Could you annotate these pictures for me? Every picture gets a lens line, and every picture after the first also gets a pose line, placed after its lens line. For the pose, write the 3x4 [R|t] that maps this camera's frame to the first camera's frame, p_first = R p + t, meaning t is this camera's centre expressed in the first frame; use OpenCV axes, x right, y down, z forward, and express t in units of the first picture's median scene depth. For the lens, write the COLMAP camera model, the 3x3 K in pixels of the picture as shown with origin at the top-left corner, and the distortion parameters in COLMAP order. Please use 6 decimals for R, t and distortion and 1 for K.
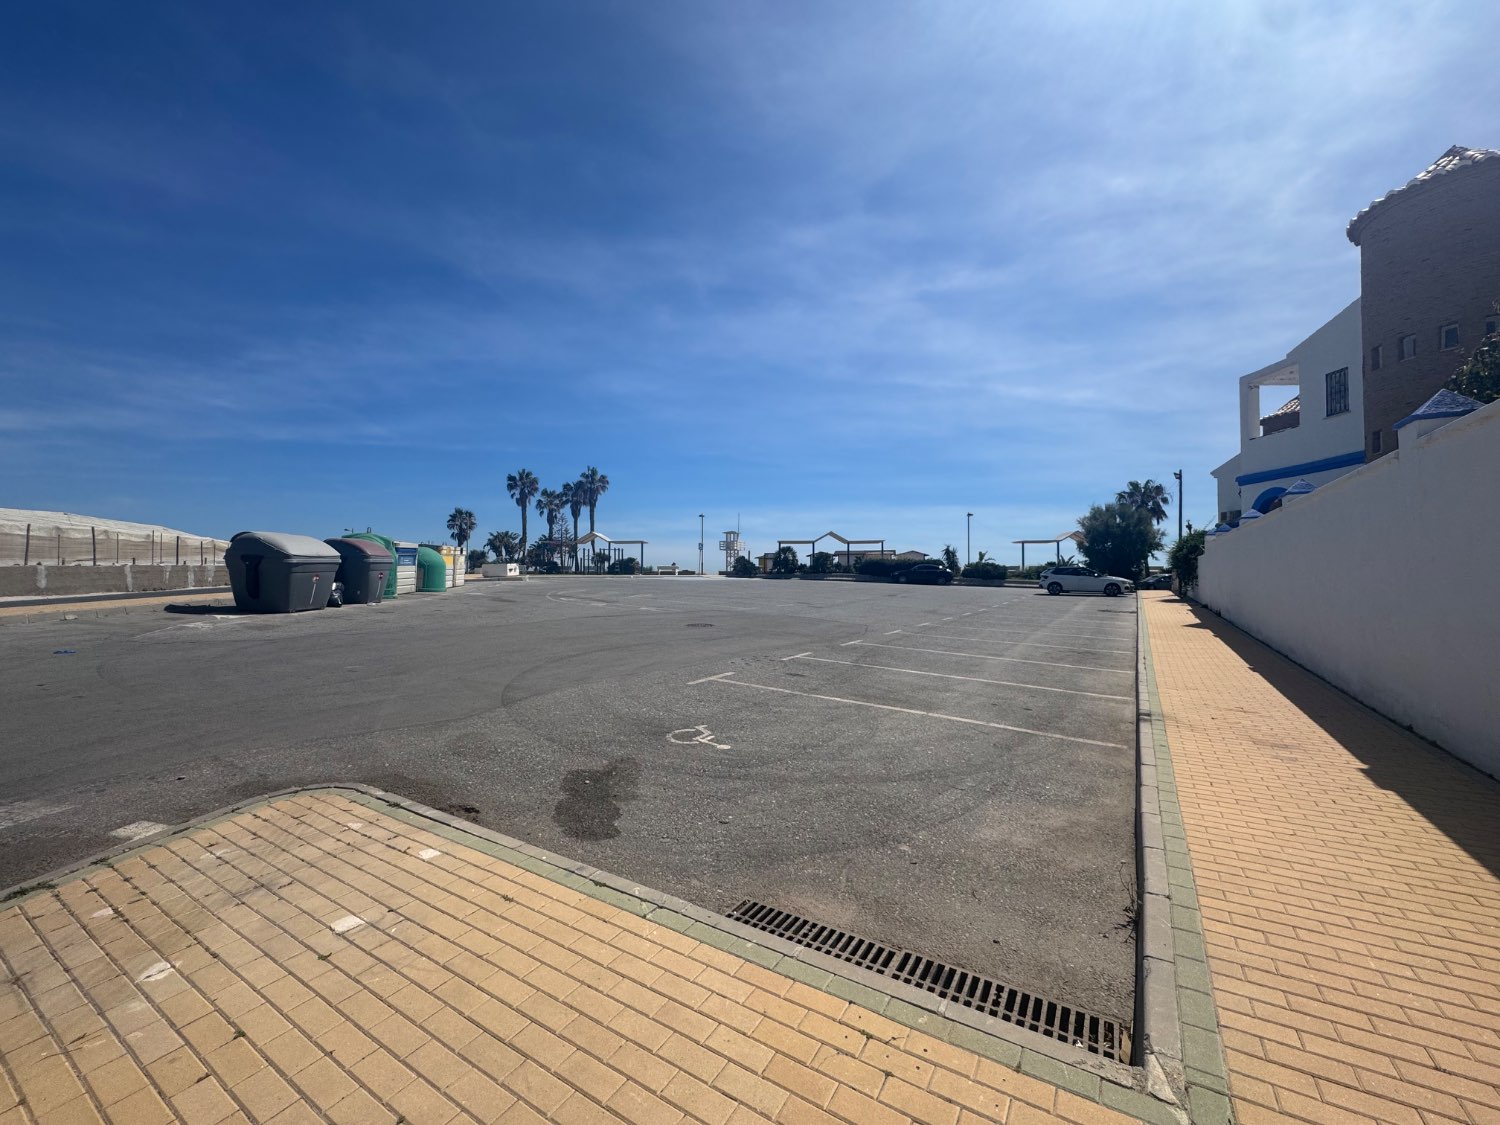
lens RADIAL K [[600.8, 0, 750.0], [0, 600.8, 562.5], [0, 0, 1]] dist [0.007656, -0.008896]
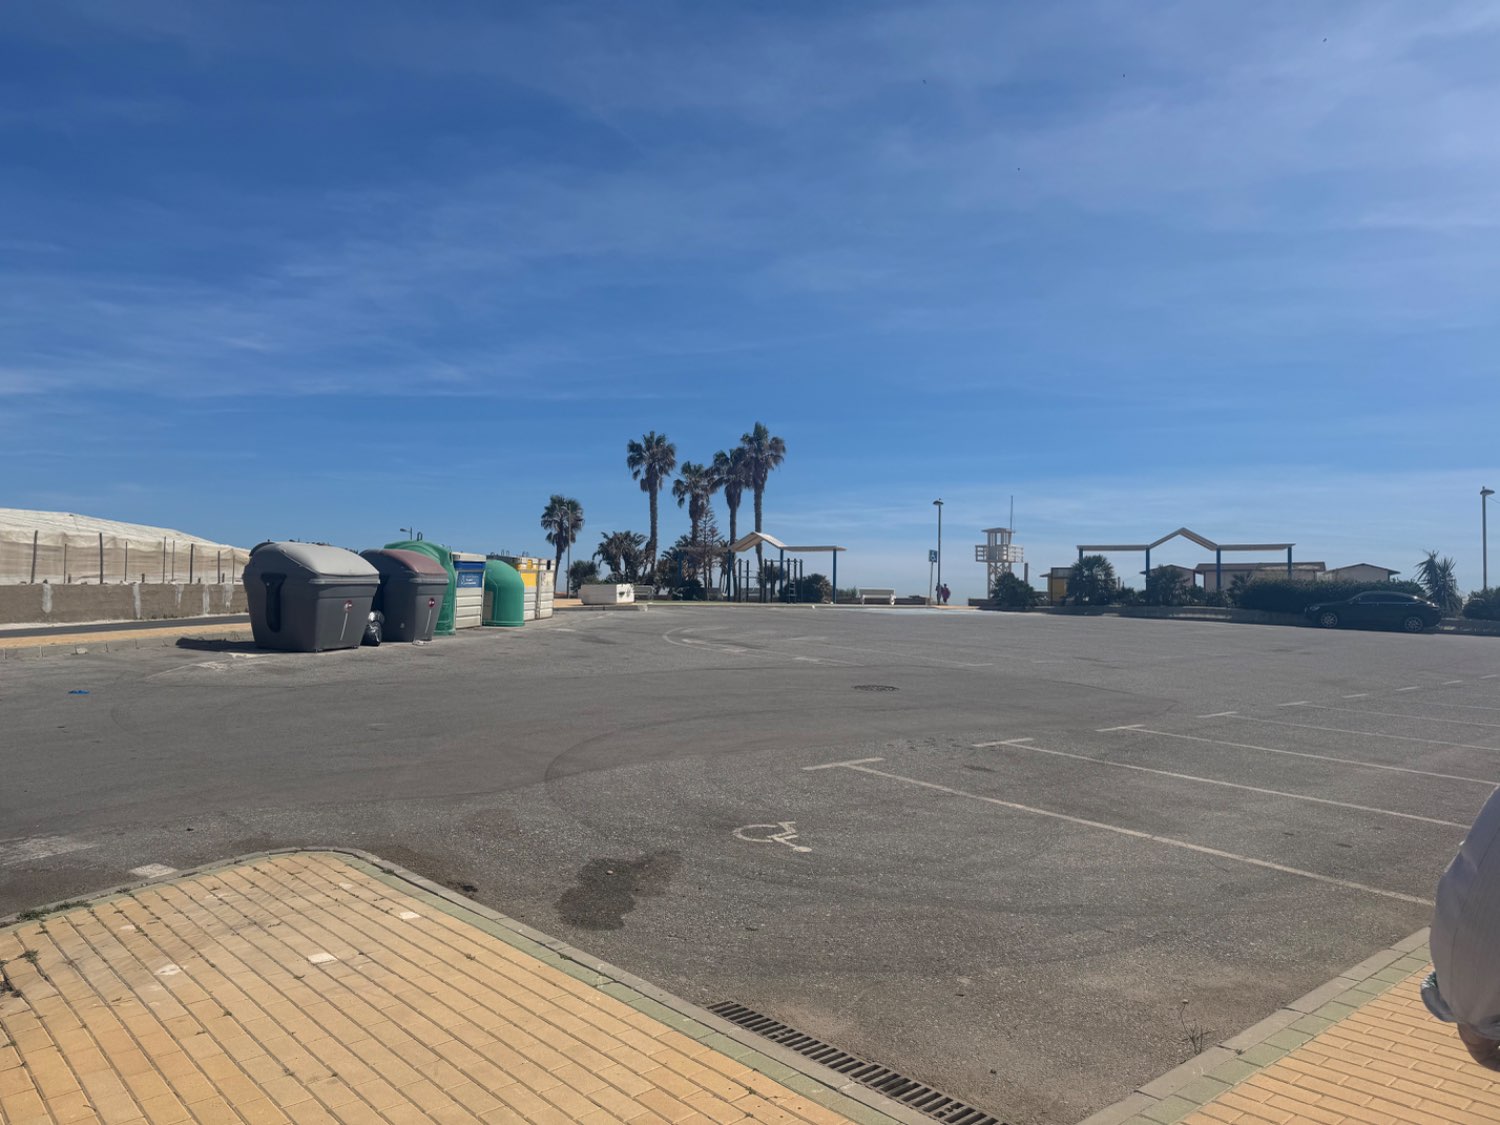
lens RADIAL K [[1063.8, 0, 750.0], [0, 1063.8, 562.5], [0, 0, 1]] dist [0.118091, -0.211020]
pose [[0.959722, 0.002726, -0.280939, 0.073337], [-0.007406, 0.999851, -0.015598, -0.005981], [0.280854, 0.017050, 0.959599, -0.076765]]
